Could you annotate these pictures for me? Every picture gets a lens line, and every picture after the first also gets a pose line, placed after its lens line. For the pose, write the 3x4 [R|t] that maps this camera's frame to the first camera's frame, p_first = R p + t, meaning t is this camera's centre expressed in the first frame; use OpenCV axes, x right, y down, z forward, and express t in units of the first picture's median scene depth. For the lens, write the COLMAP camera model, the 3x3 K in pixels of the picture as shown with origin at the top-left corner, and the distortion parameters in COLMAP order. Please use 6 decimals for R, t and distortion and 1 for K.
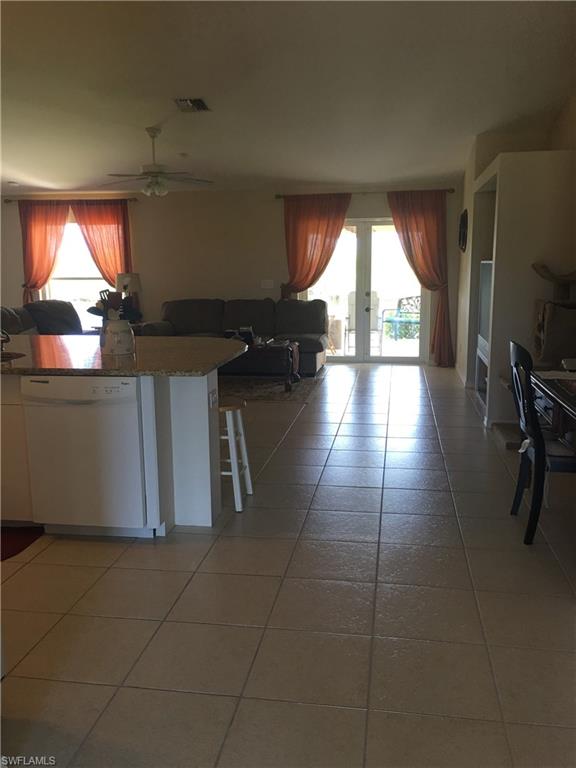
lens RADIAL K [[651.1, 0, 288.0], [0, 651.1, 384.0], [0, 0, 1]] dist [0.034564, -0.003350]
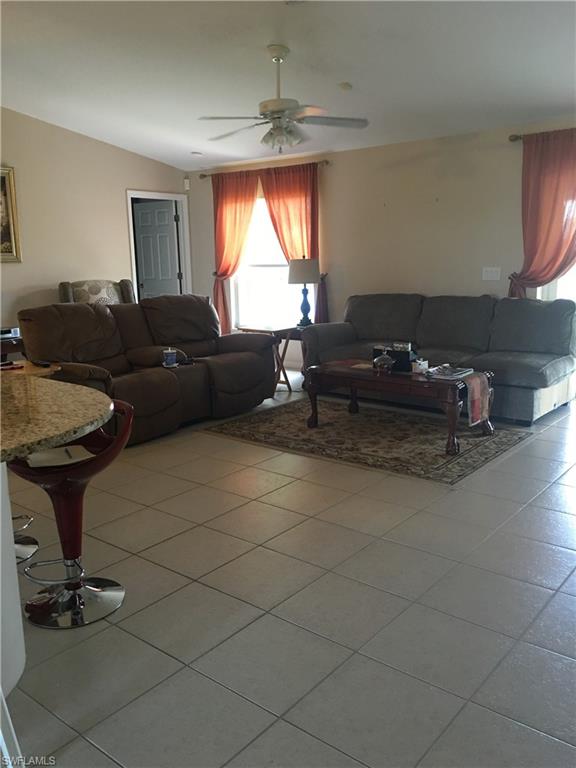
lens RADIAL K [[651.1, 0, 288.0], [0, 651.1, 384.0], [0, 0, 1]] dist [0.034564, -0.003350]
pose [[0.868029, 0.089612, -0.488360, 0.129514], [-0.075718, 0.995965, 0.048173, -0.058471], [0.490706, -0.004838, 0.871312, 0.319207]]
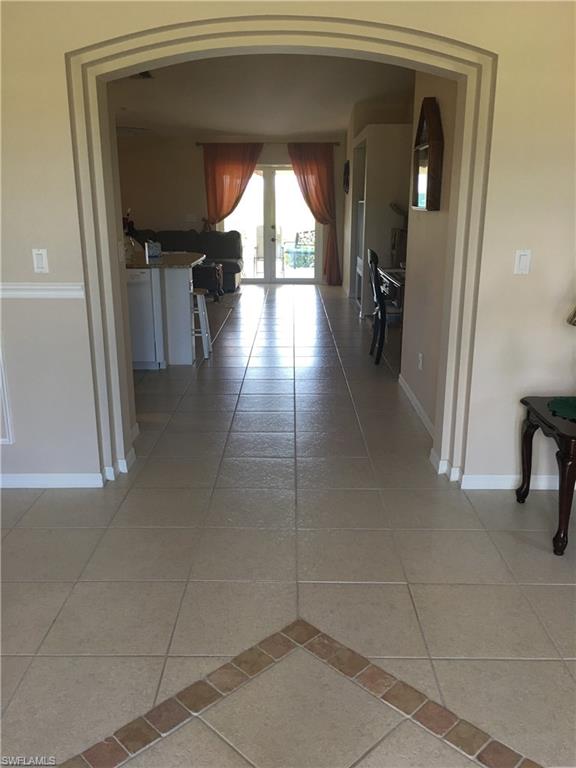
lens RADIAL K [[651.1, 0, 288.0], [0, 651.1, 384.0], [0, 0, 1]] dist [0.034564, -0.003350]
pose [[0.987286, -0.031212, 0.155860, -0.053645], [0.017252, 0.995781, 0.090129, 0.048879], [-0.158016, -0.086294, 0.983659, -0.255201]]
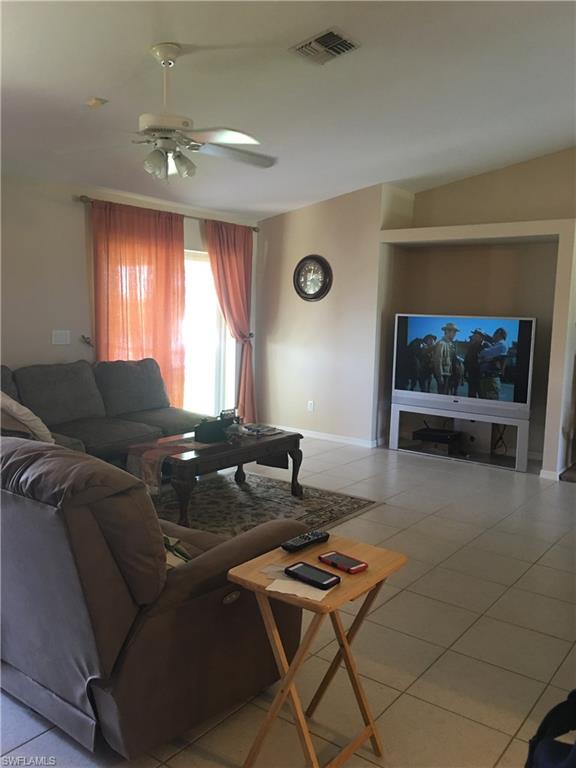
lens RADIAL K [[651.1, 0, 288.0], [0, 651.1, 384.0], [0, 0, 1]] dist [0.034564, -0.003350]
pose [[0.458617, -0.084602, 0.884597, -0.496115], [0.123540, 0.991861, 0.030812, -0.105335], [-0.880004, 0.095152, 0.465337, 0.546631]]
